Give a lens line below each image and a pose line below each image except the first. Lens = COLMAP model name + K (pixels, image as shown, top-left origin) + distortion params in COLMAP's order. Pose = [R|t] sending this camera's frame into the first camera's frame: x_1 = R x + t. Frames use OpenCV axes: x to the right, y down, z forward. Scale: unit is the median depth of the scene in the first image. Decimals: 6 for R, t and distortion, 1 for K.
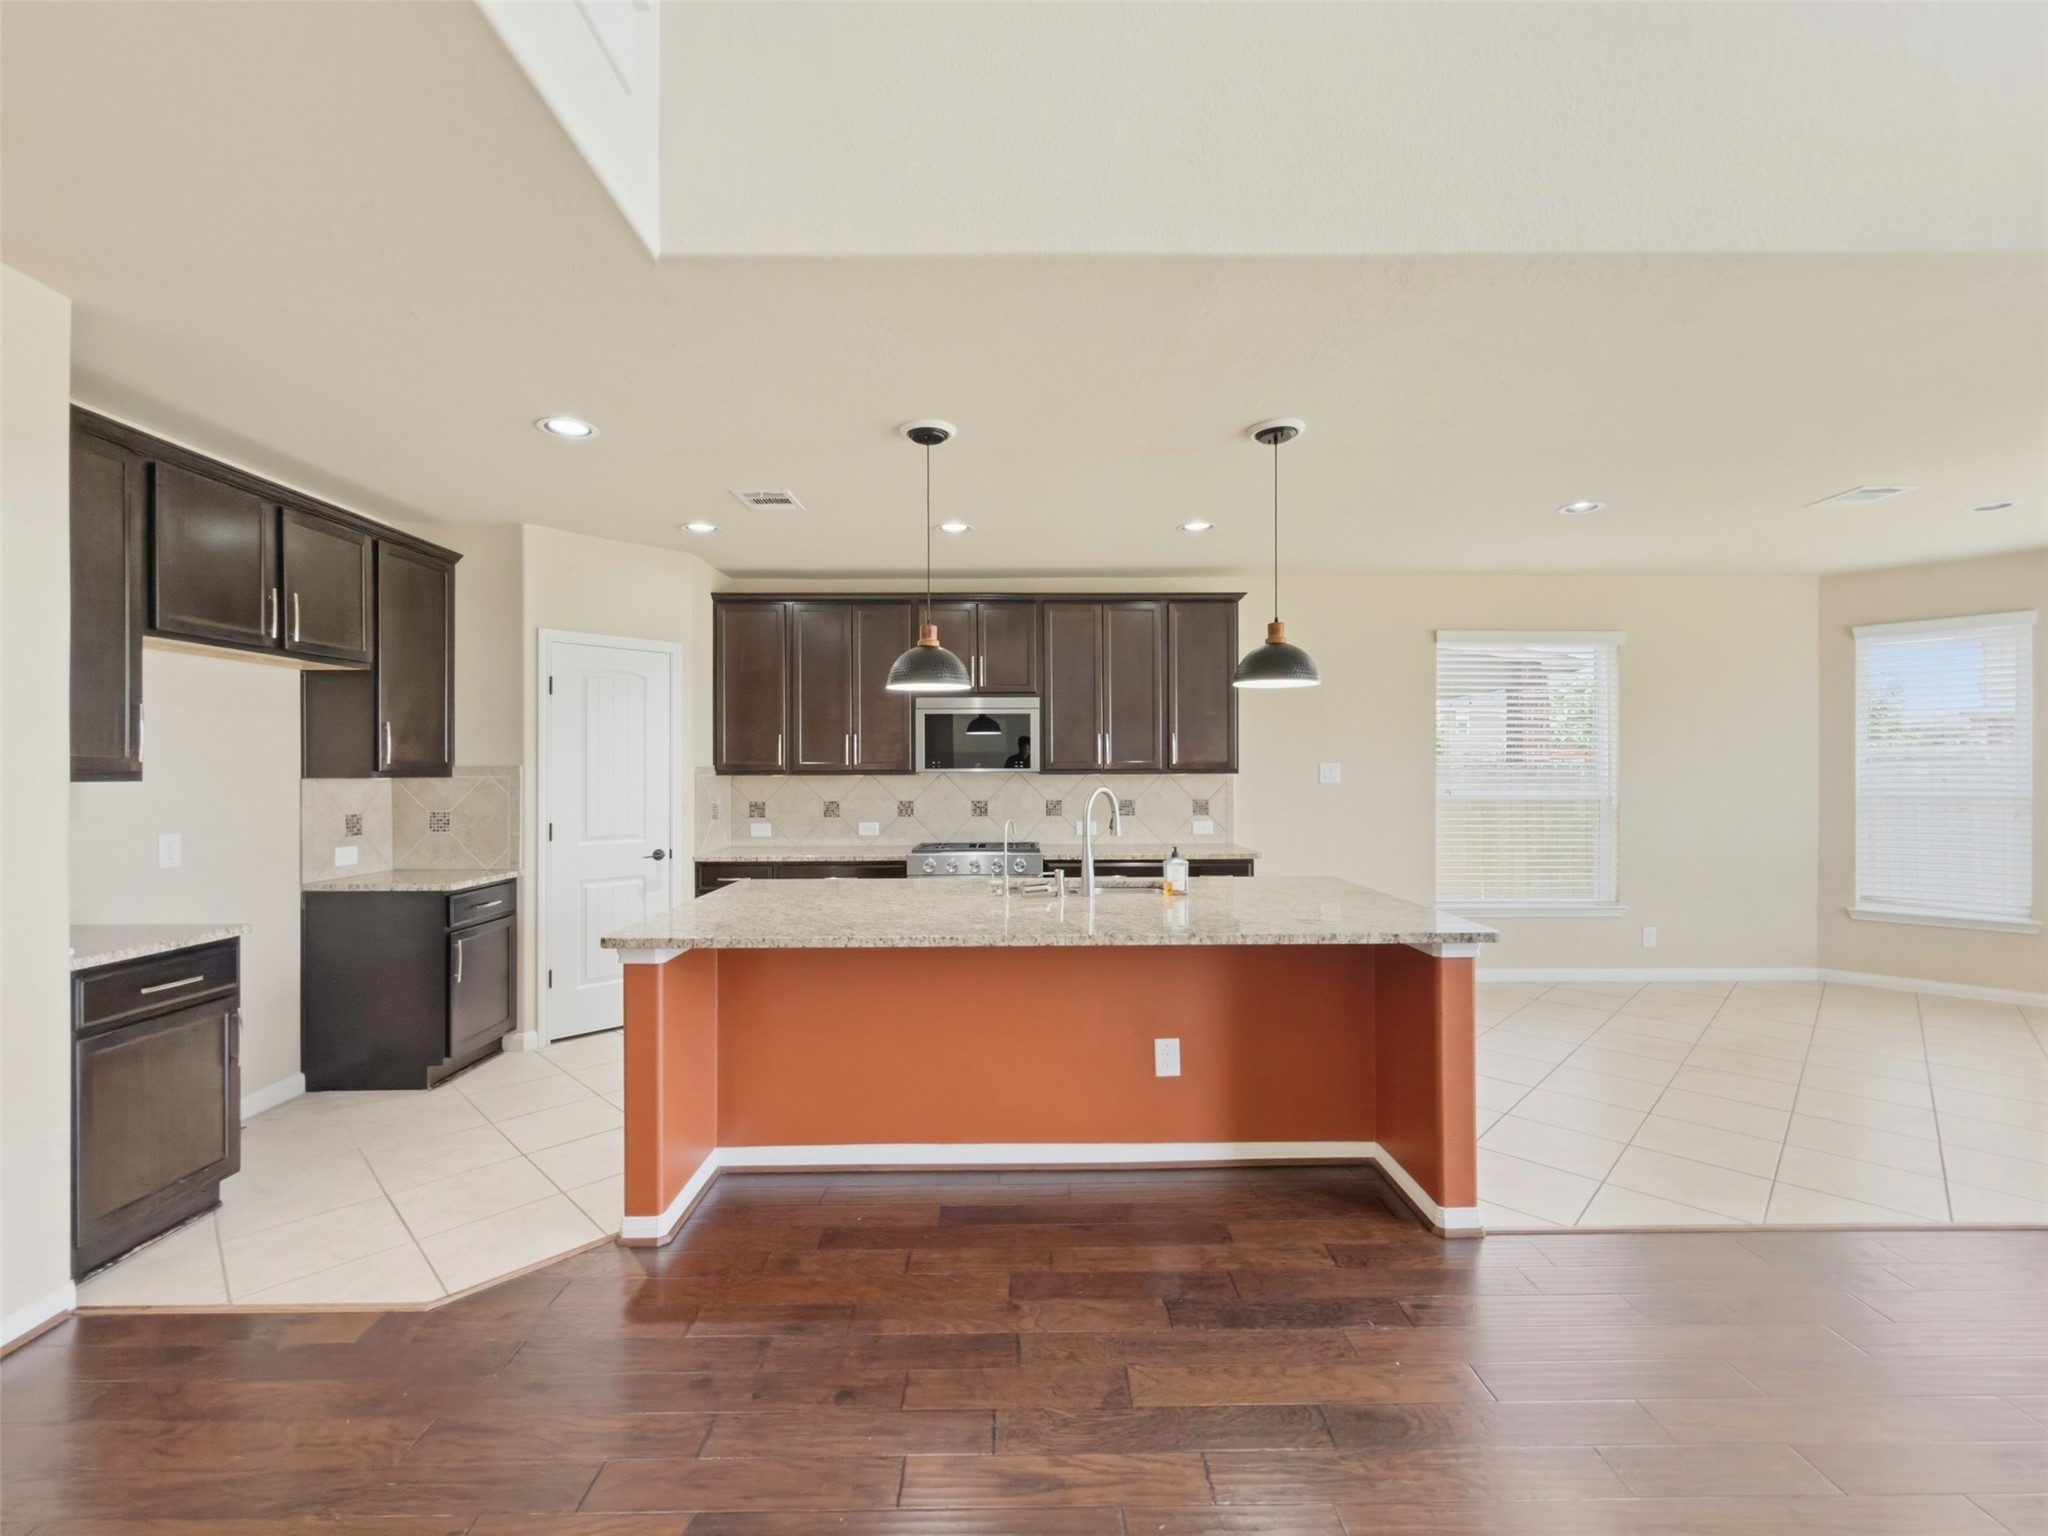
lens RADIAL K [[883.6, 0, 1024.0], [0, 883.6, 768.0], [0, 0, 1]] dist [-0.000177, -0.000127]
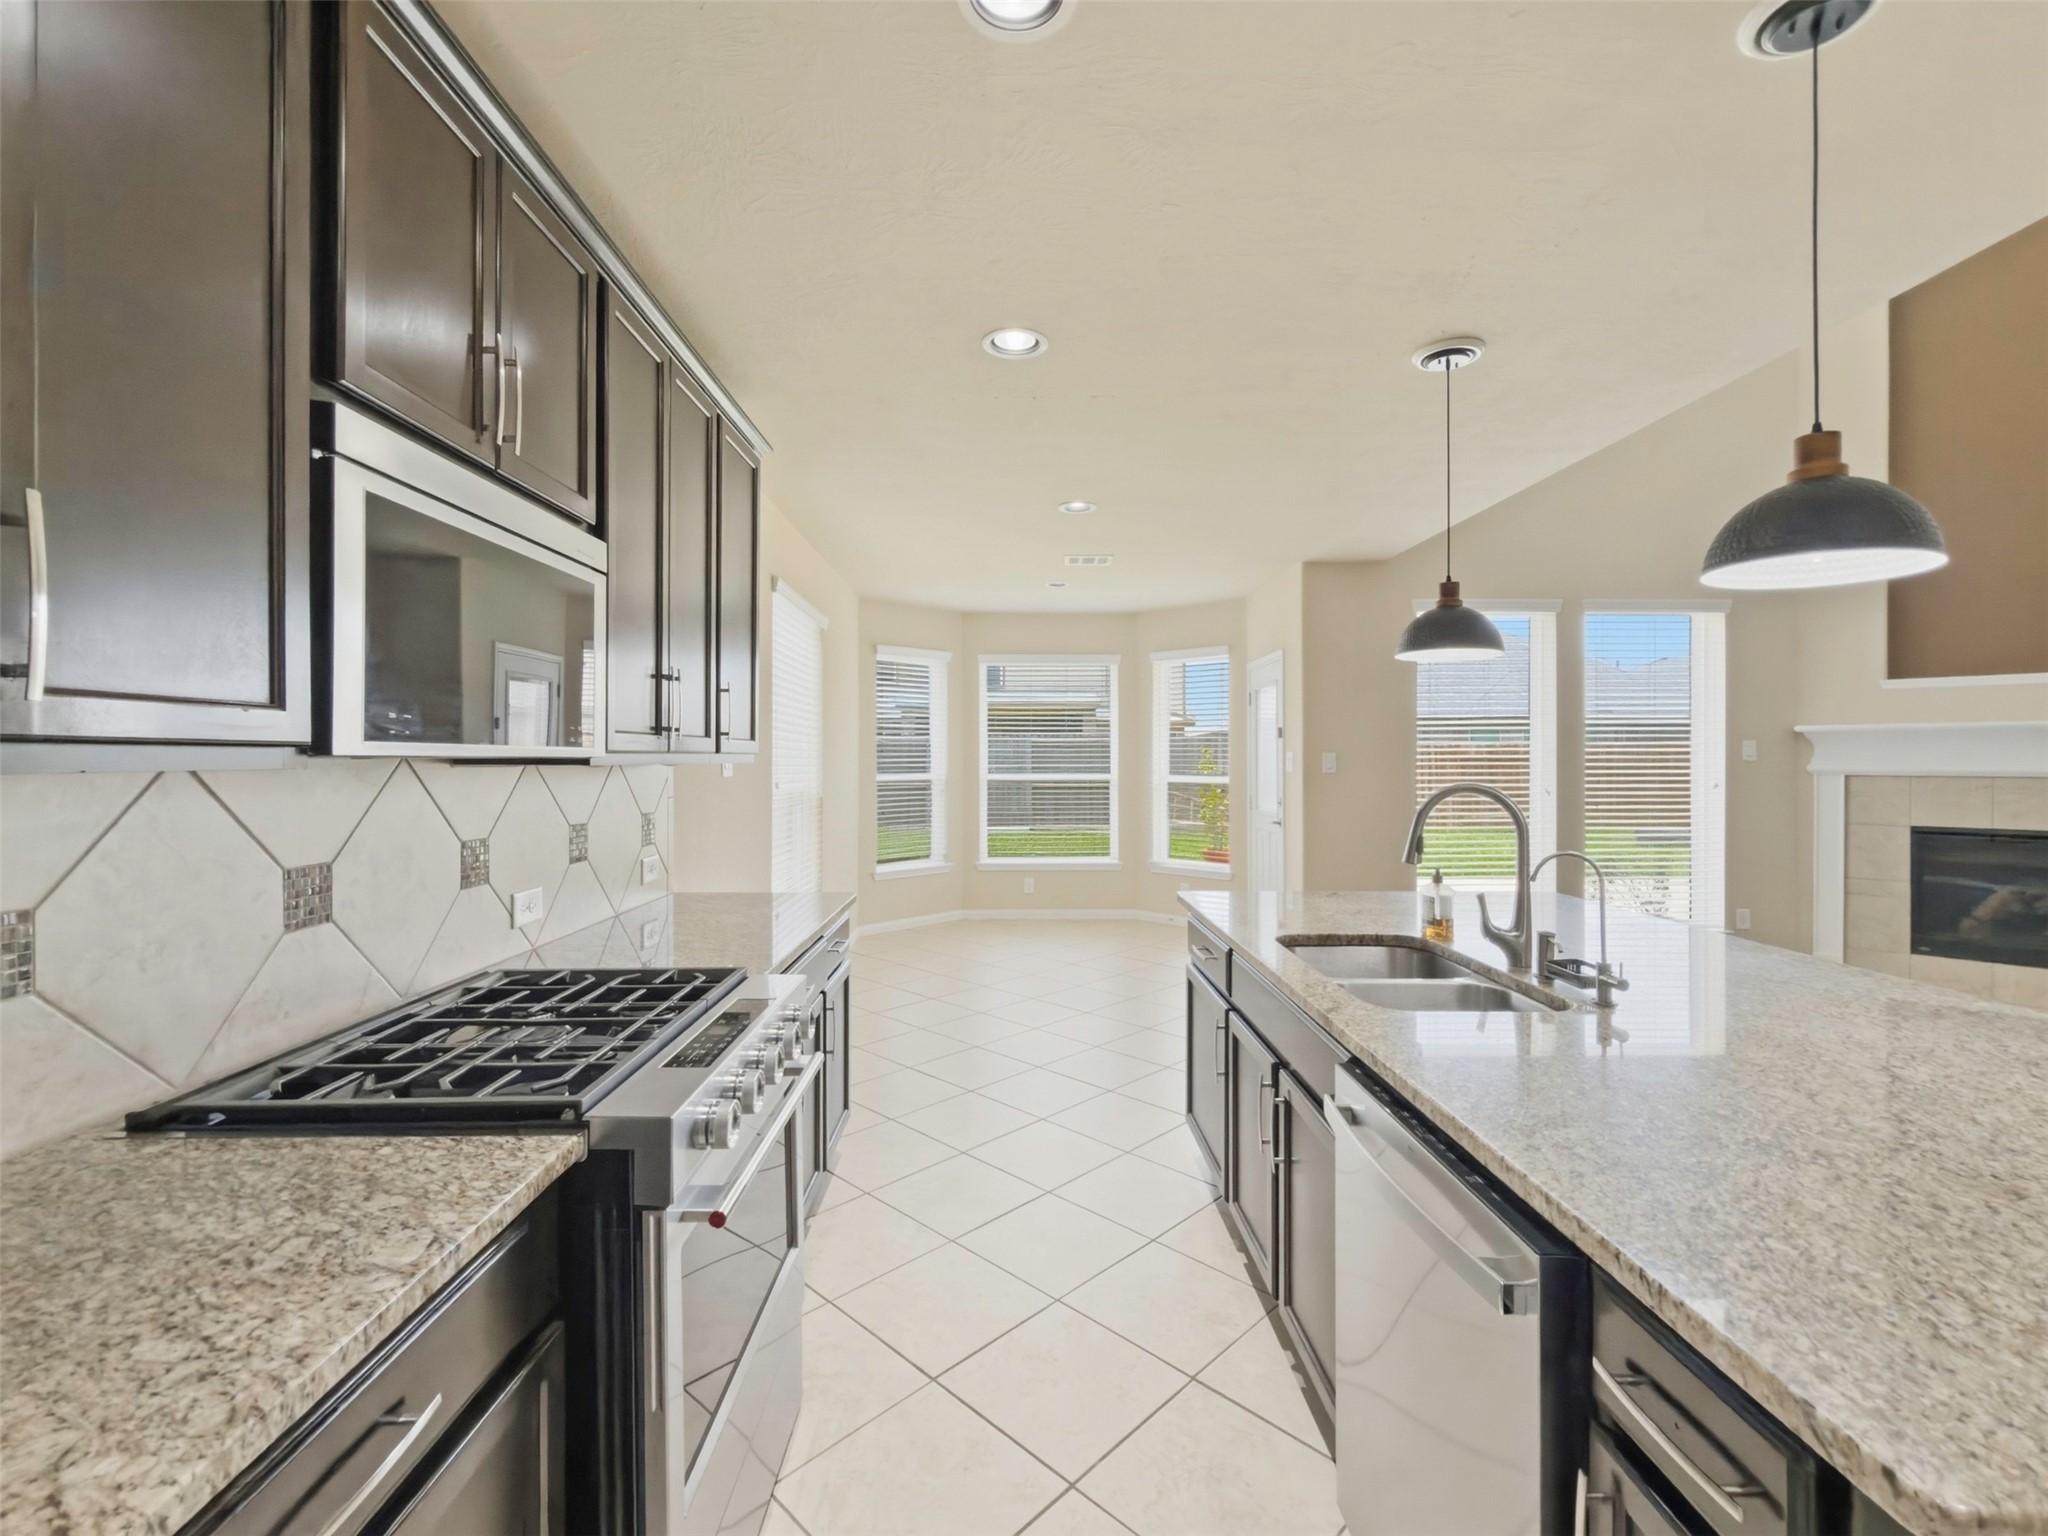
lens RADIAL K [[903.3, 0, 1030.0], [0, 903.3, 754.5], [0, 0, 1]] dist [0.003368, -0.000050]
pose [[-0.008937, 0.009613, 0.999914, -0.340627], [-0.004362, 0.999944, -0.009652, 0.005689], [-0.999951, -0.004448, -0.008895, 0.839303]]
